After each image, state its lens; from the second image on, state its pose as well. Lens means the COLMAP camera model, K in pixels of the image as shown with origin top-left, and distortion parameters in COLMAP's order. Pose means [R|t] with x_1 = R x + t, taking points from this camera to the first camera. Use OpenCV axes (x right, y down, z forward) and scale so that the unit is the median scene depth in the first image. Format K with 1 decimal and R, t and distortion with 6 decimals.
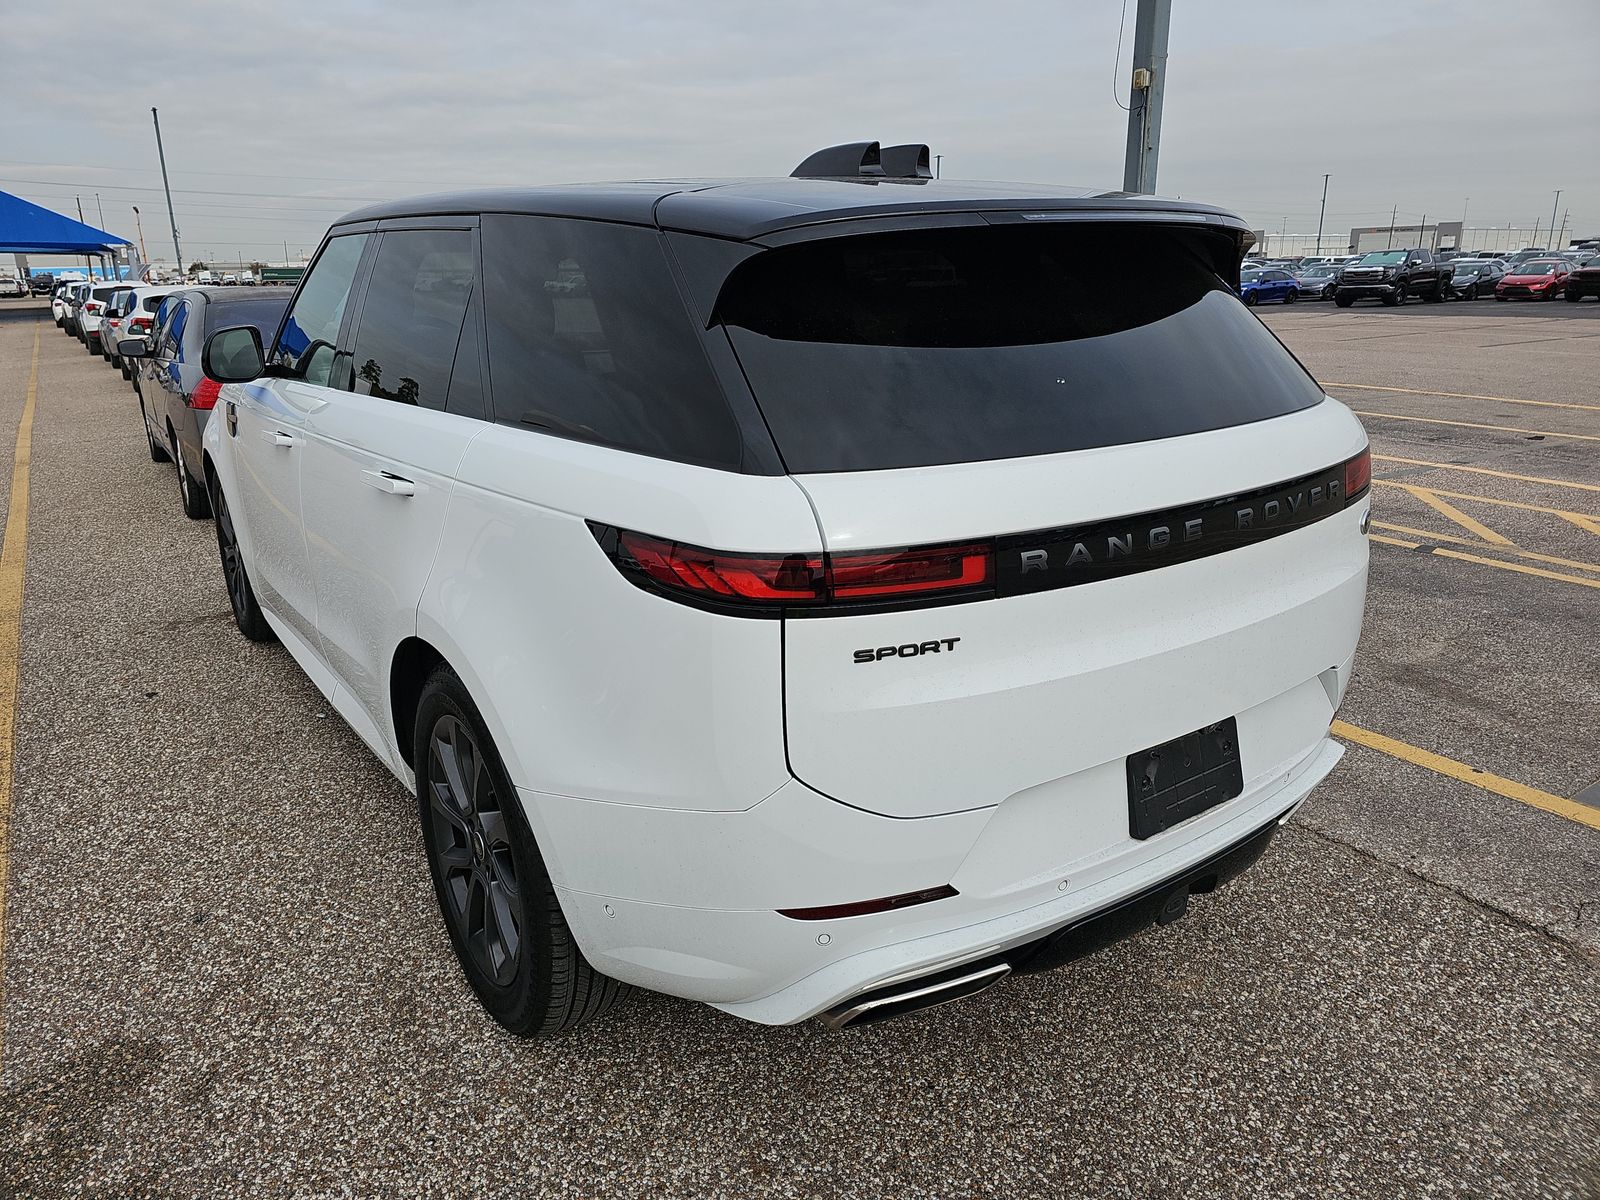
lens RADIAL K [[1036.2, 0, 789.7], [0, 1036.2, 595.9], [0, 0, 1]] dist [0.035036, -0.047841]
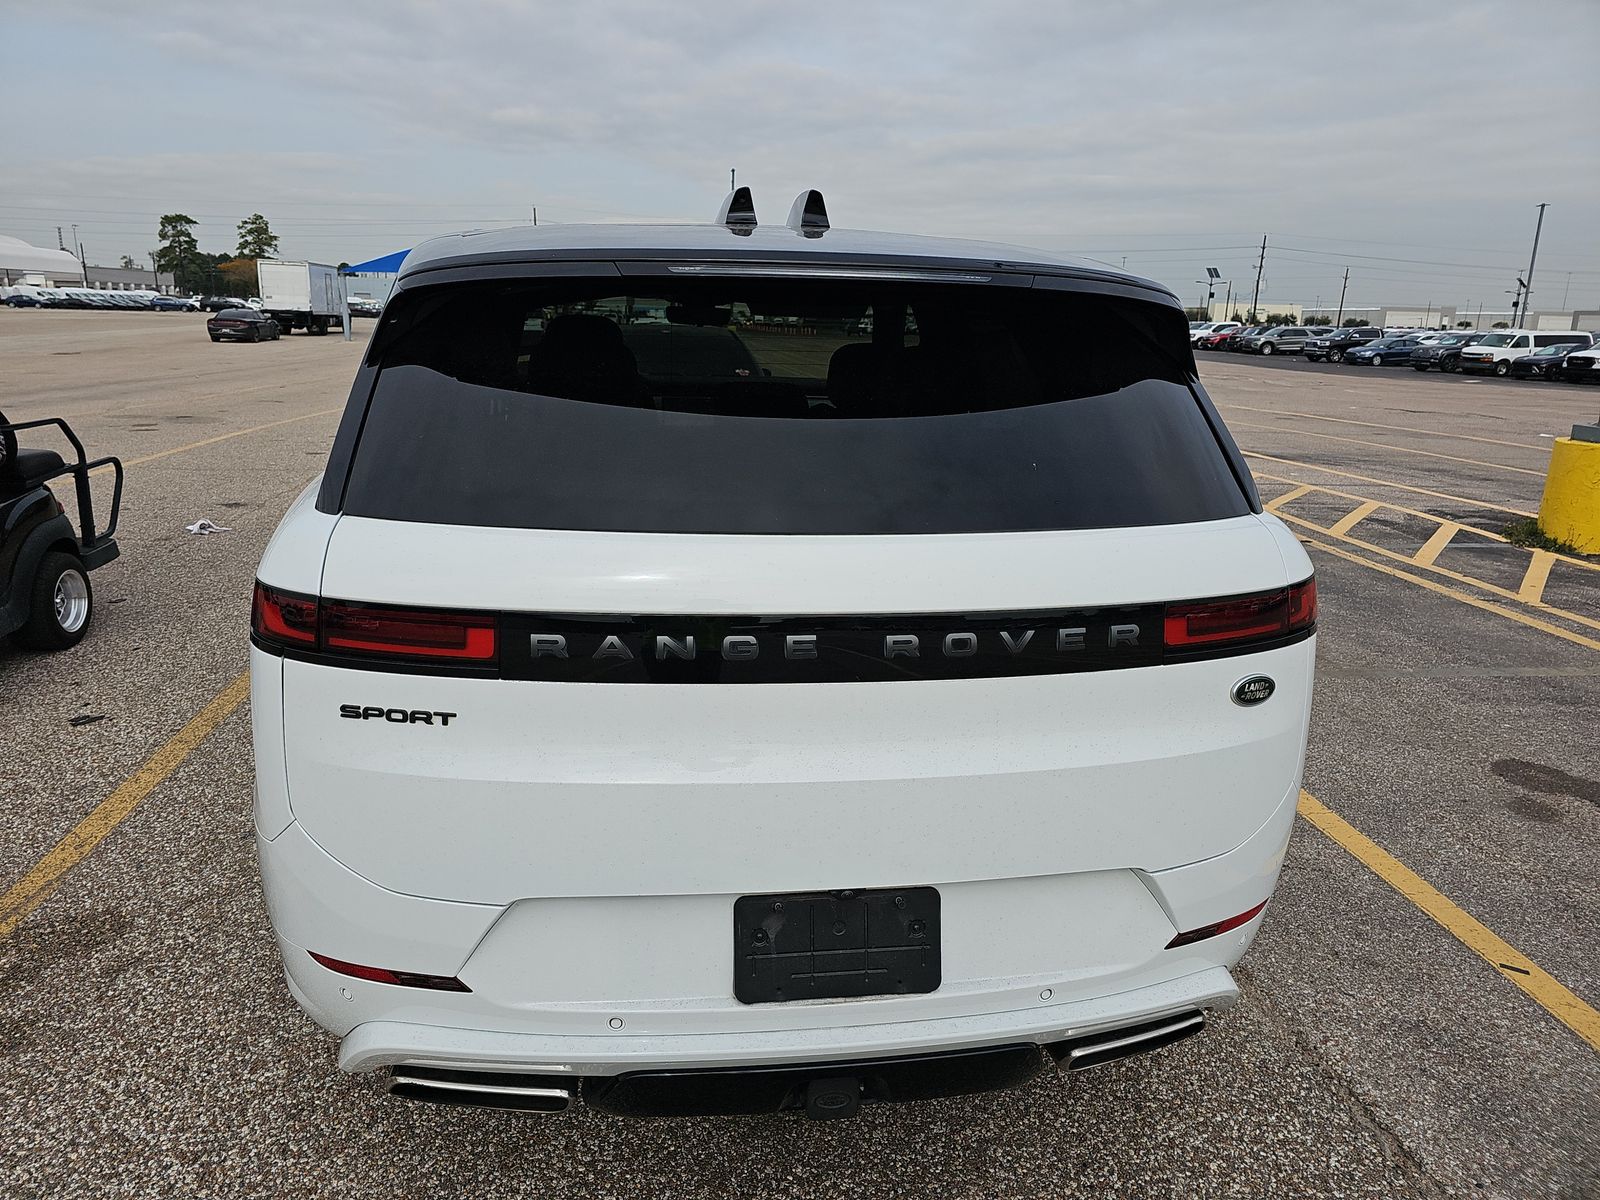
lens RADIAL K [[1036.2, 0, 789.7], [0, 1036.2, 595.9], [0, 0, 1]] dist [0.035036, -0.047841]
pose [[0.891618, 0.149752, -0.427308, 0.741512], [-0.167697, 0.985829, -0.004427, -0.099866], [0.420590, 0.075606, 0.904095, 0.255409]]
